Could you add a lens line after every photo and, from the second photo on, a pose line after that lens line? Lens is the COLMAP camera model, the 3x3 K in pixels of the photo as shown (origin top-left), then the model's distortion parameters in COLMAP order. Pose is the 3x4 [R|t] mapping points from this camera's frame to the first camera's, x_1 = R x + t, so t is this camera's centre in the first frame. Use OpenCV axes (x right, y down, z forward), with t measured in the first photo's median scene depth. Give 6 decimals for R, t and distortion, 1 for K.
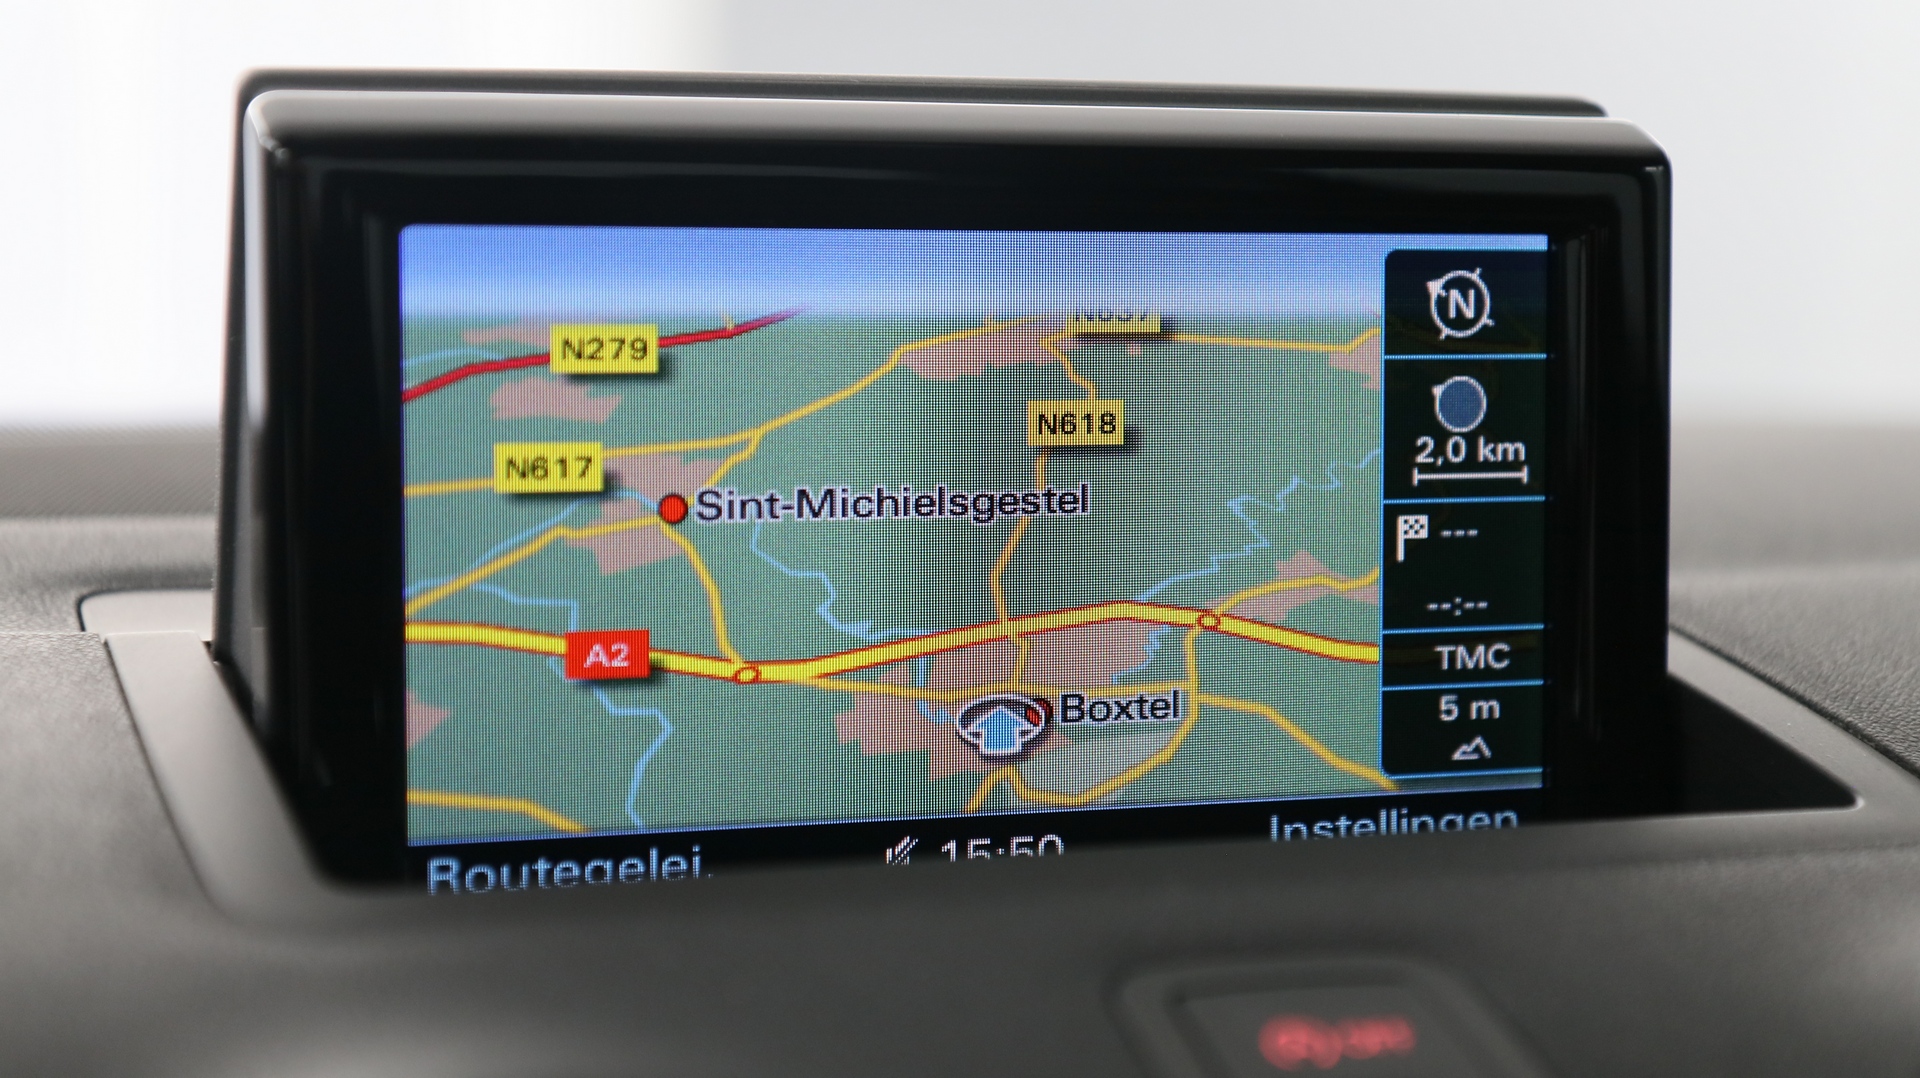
lens RADIAL K [[3751.0, 0, 952.9], [0, 3751.0, 605.3], [0, 0, 1]] dist [-0.169101, 0.000000]
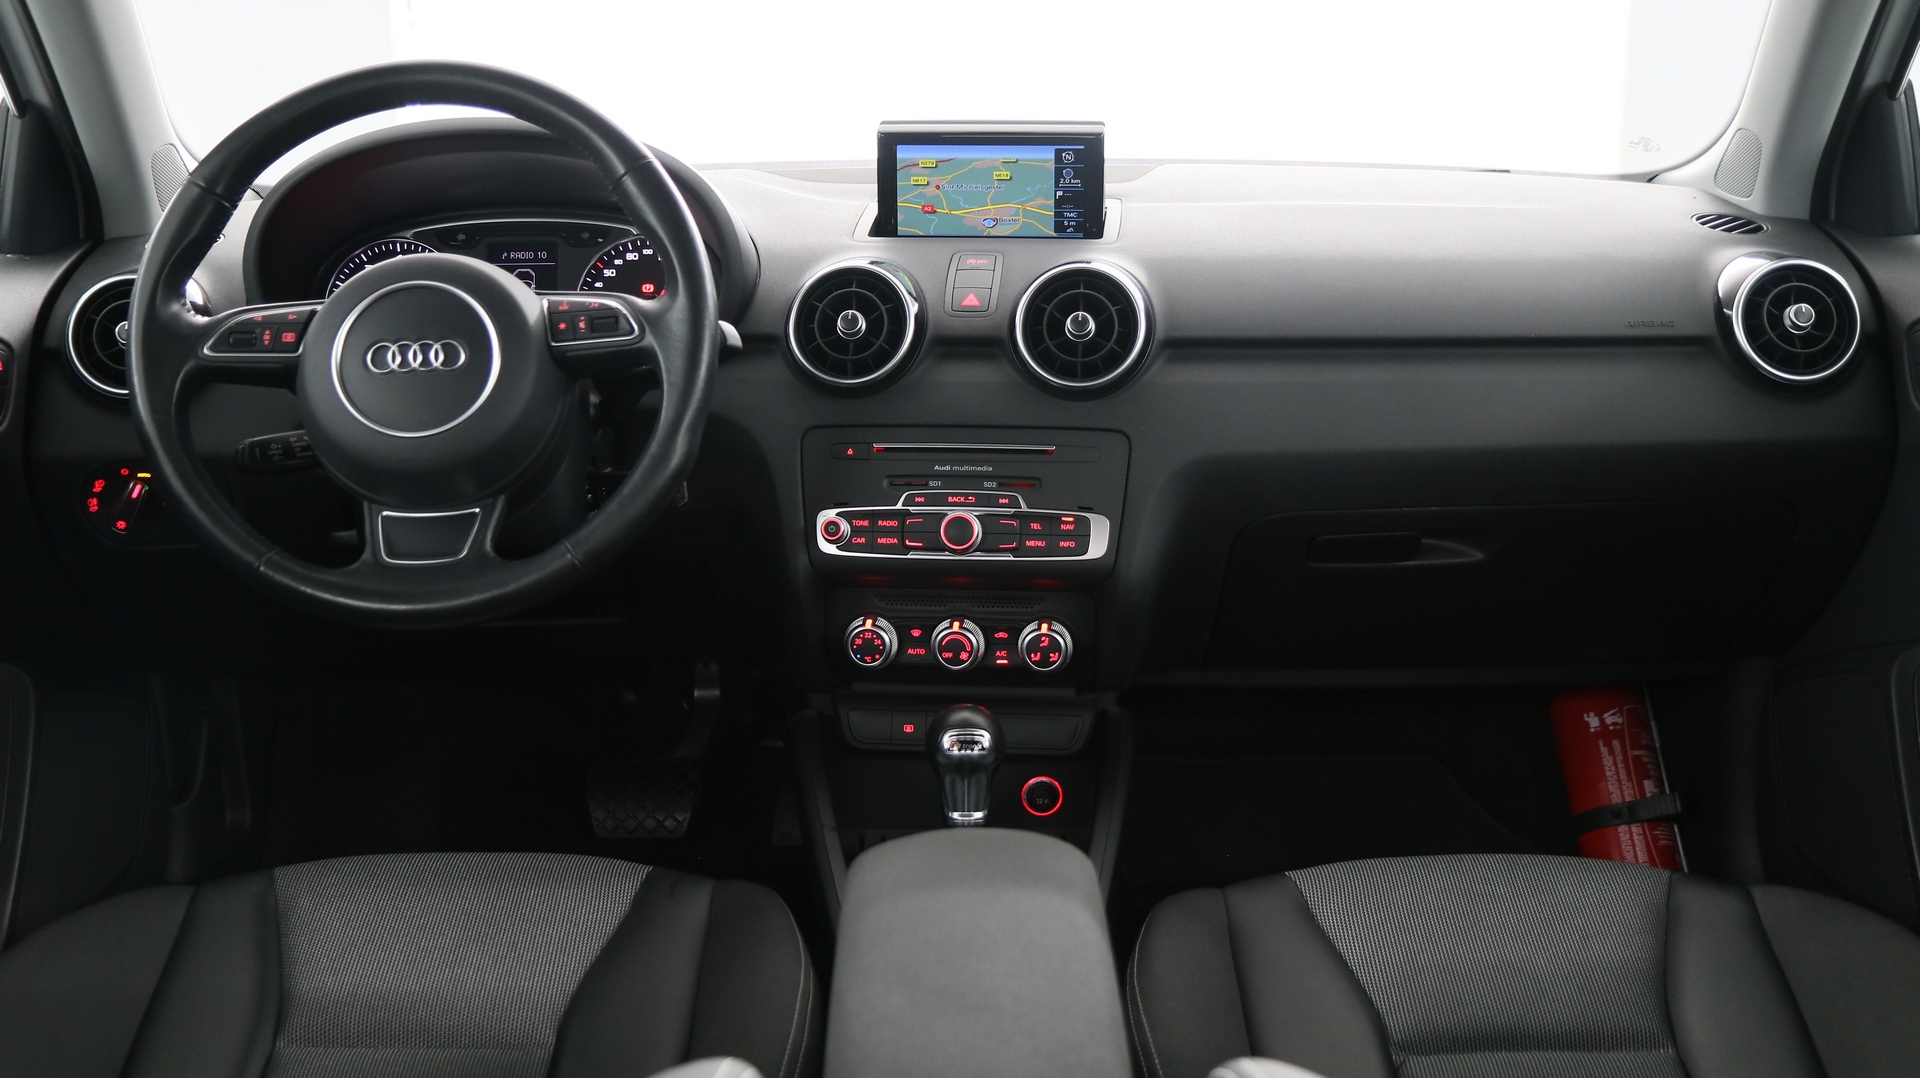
lens RADIAL K [[2153.0, 0, 962.1], [0, 2153.0, 541.2], [0, 0, 1]] dist [-0.002186, 0.000000]
pose [[0.892385, 0.106969, -0.438414, 1.666444], [-0.032350, 0.984165, 0.174280, -0.072463], [0.450114, -0.141342, 0.881714, -2.394816]]
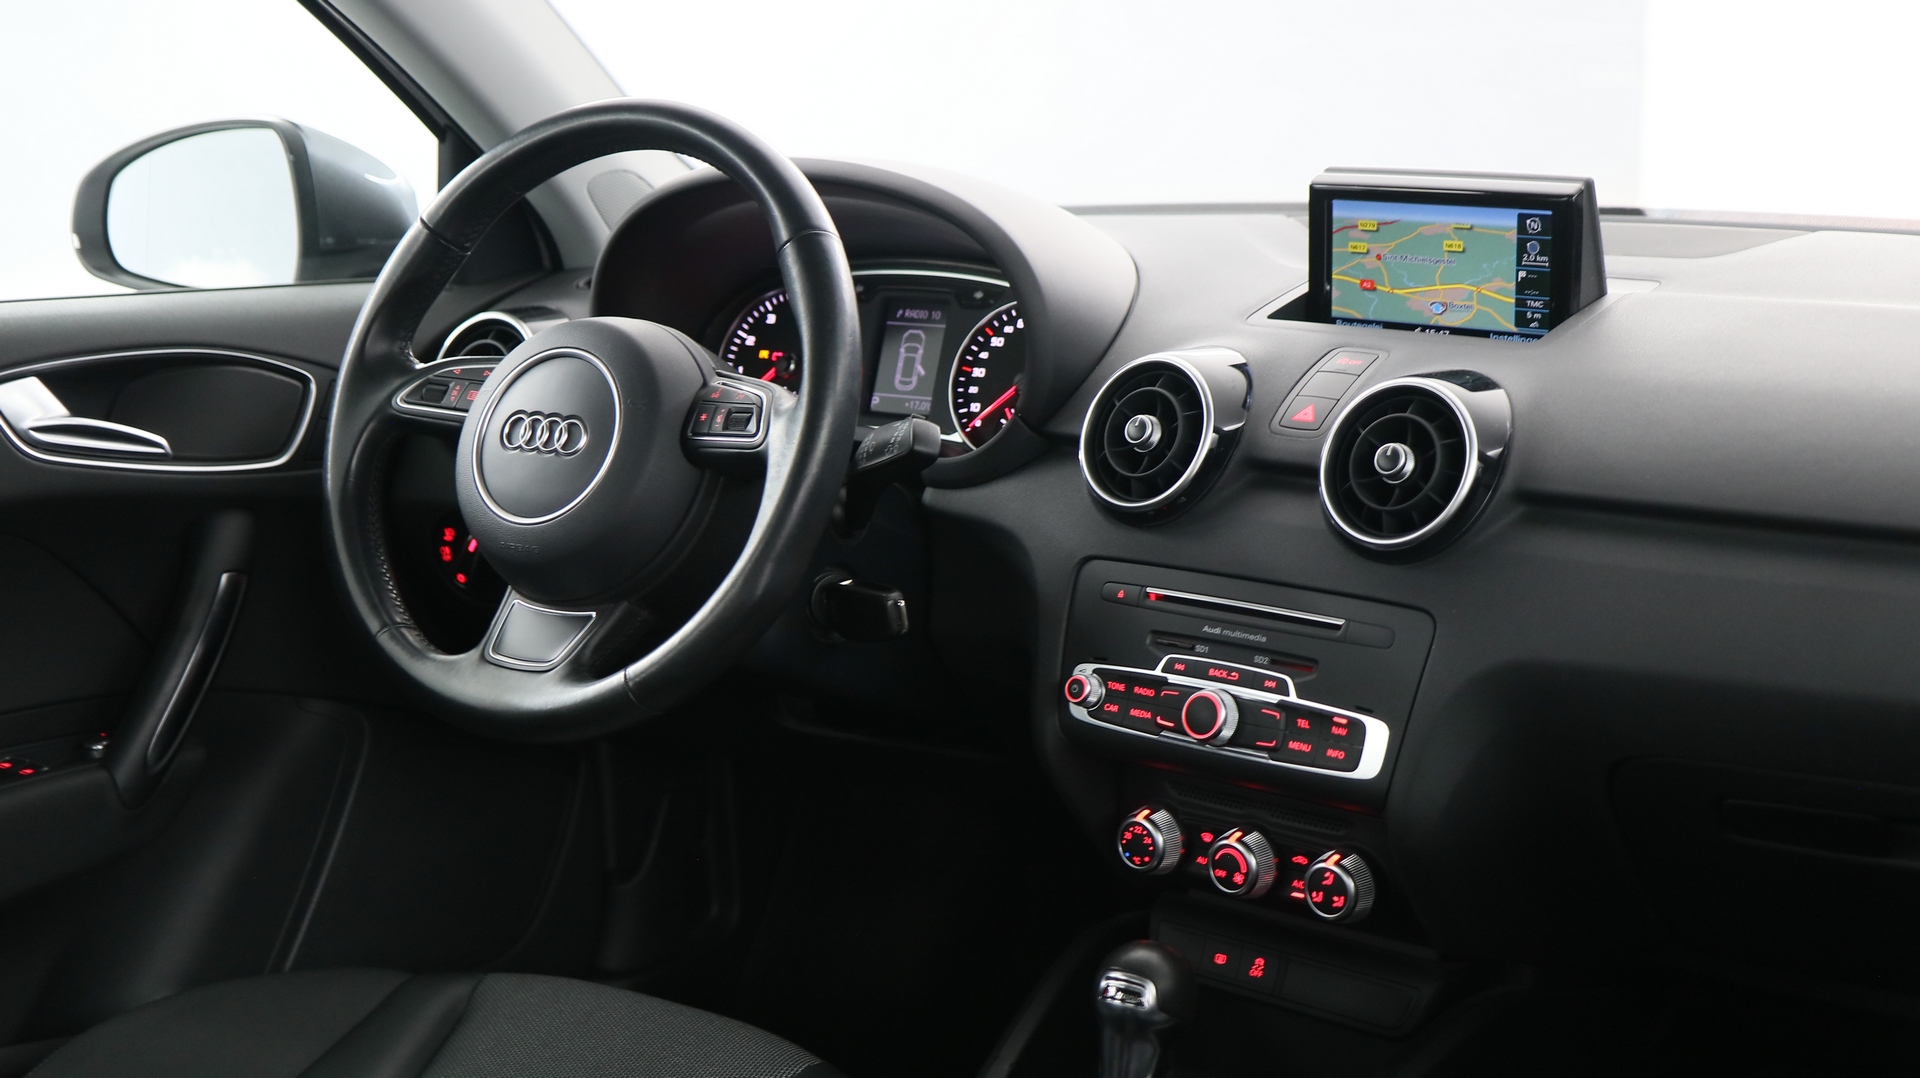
lens RADIAL K [[2619.2, 0, 959.4], [0, 2619.2, 540.2], [0, 0, 1]] dist [-0.015513, 0.000000]
pose [[0.475767, 0.179983, -0.860960, 2.684160], [-0.045879, 0.982586, 0.180056, -0.252612], [0.878374, -0.046165, 0.475739, -1.168980]]
